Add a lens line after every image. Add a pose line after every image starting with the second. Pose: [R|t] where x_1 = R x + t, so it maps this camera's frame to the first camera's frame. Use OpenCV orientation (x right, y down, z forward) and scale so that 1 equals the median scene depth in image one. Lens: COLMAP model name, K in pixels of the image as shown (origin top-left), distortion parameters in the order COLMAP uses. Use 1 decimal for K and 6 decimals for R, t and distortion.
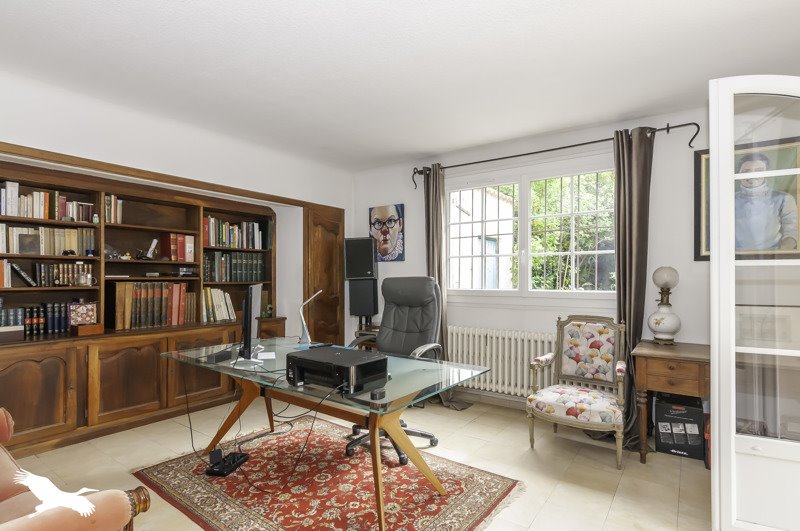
lens RADIAL K [[403.3, 0, 404.8], [0, 403.3, 269.6], [0, 0, 1]] dist [-0.003661, -0.000041]
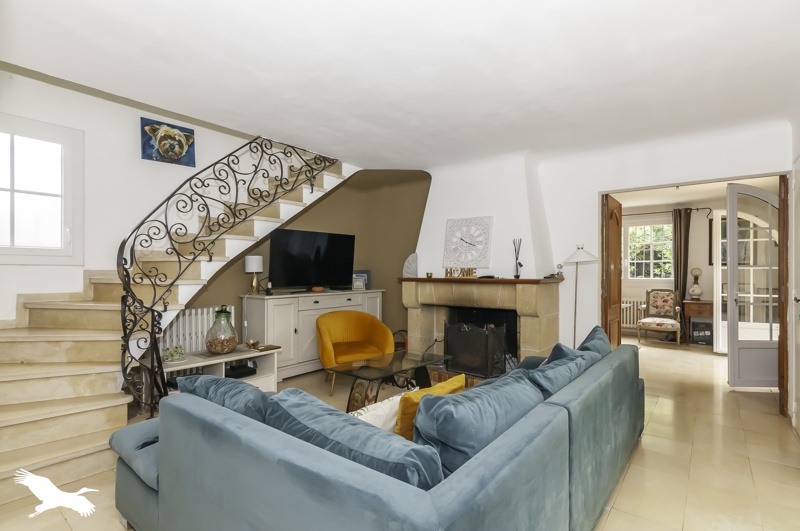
lens RADIAL K [[403.3, 0, 395.7], [0, 403.3, 267.4], [0, 0, 1]] dist [-0.003661, -0.000041]
pose [[0.999037, -0.000776, -0.043874, -1.009125], [0.001034, 0.999982, 0.005863, -0.024695], [0.043869, -0.005903, 0.999020, -1.434660]]
